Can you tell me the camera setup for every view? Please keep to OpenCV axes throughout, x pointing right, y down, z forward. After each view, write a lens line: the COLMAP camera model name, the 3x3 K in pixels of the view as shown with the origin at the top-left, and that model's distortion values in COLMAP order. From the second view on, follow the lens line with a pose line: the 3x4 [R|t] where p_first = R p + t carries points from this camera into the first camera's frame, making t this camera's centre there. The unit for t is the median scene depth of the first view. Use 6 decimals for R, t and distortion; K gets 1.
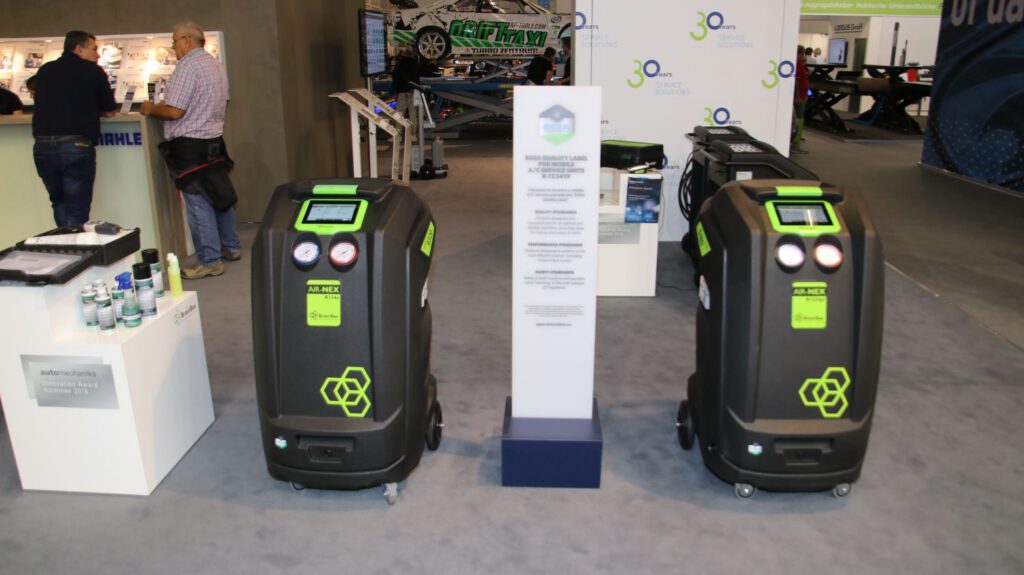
lens RADIAL K [[773.3, 0, 490.8], [0, 773.3, 287.5], [0, 0, 1]] dist [-0.129008, 0.071924]
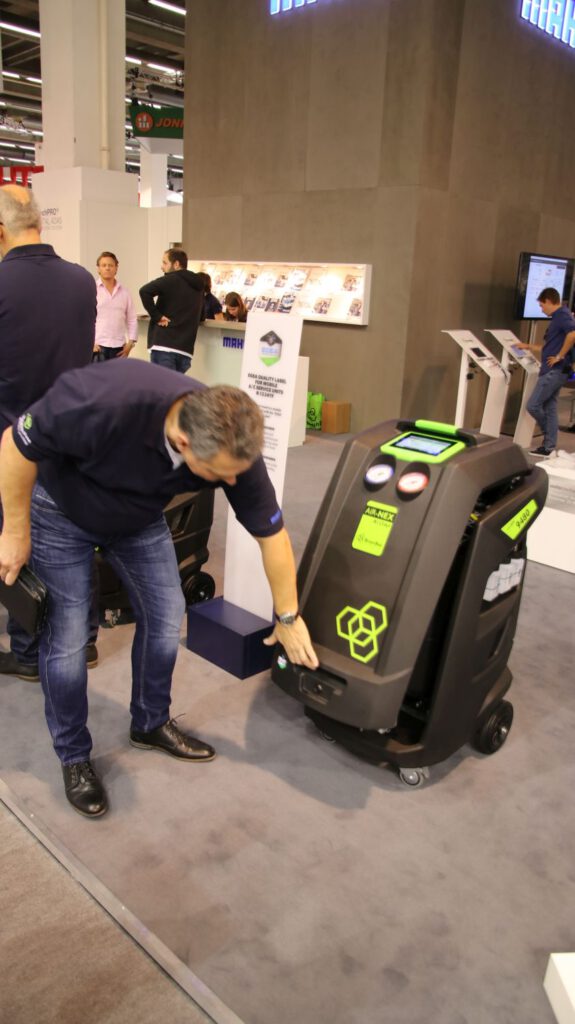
lens RADIAL K [[773.5, 0, 286.9], [0, 773.5, 530.2], [0, 0, 1]] dist [-0.136139, 0.081982]
pose [[0.749347, 0.244130, -0.615532, 0.823223], [-0.244122, 0.965932, 0.085910, -0.056252], [0.615535, 0.085889, 0.783415, 0.154748]]
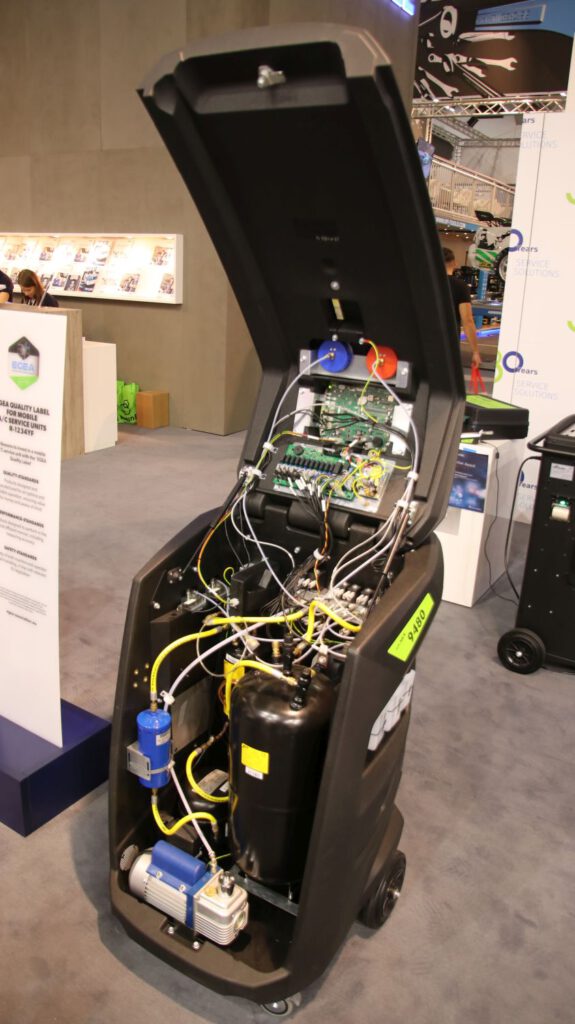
lens RADIAL K [[762.9, 0, 276.5], [0, 762.9, 519.9], [0, 0, 1]] dist [-0.124149, 0.069942]
pose [[0.871919, 0.202714, -0.445718, 0.635450], [-0.192317, 0.978904, 0.068998, -0.153497], [0.450302, 0.025559, 0.892510, 0.440536]]
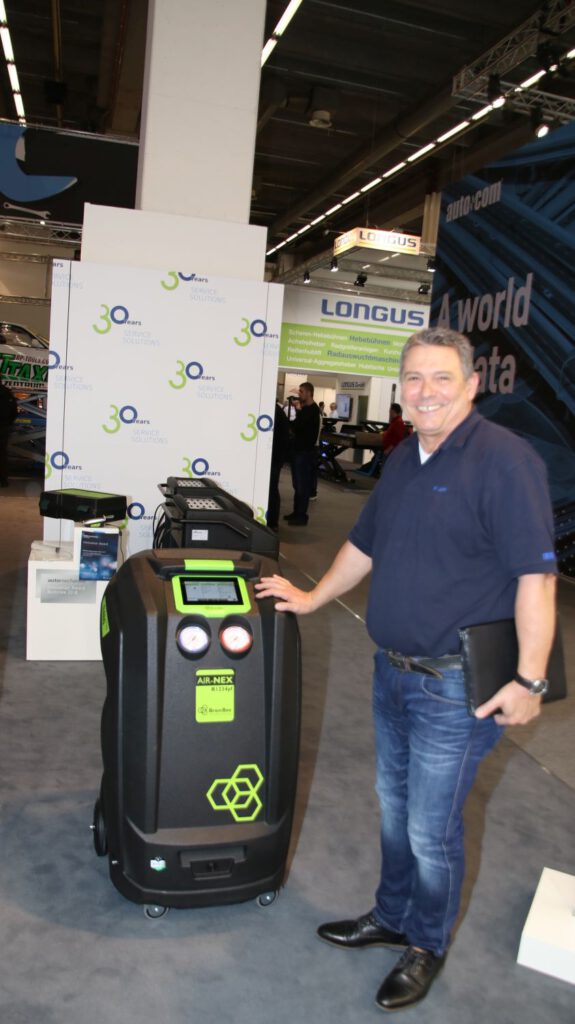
lens RADIAL K [[773.3, 0, 288.3], [0, 773.3, 524.8], [0, 0, 1]] dist [-0.129008, 0.071924]
pose [[0.942581, 0.032264, 0.332416, 0.178349], [0.010585, 0.991937, -0.126290, -0.054669], [-0.333811, 0.122557, 0.934639, 0.099642]]
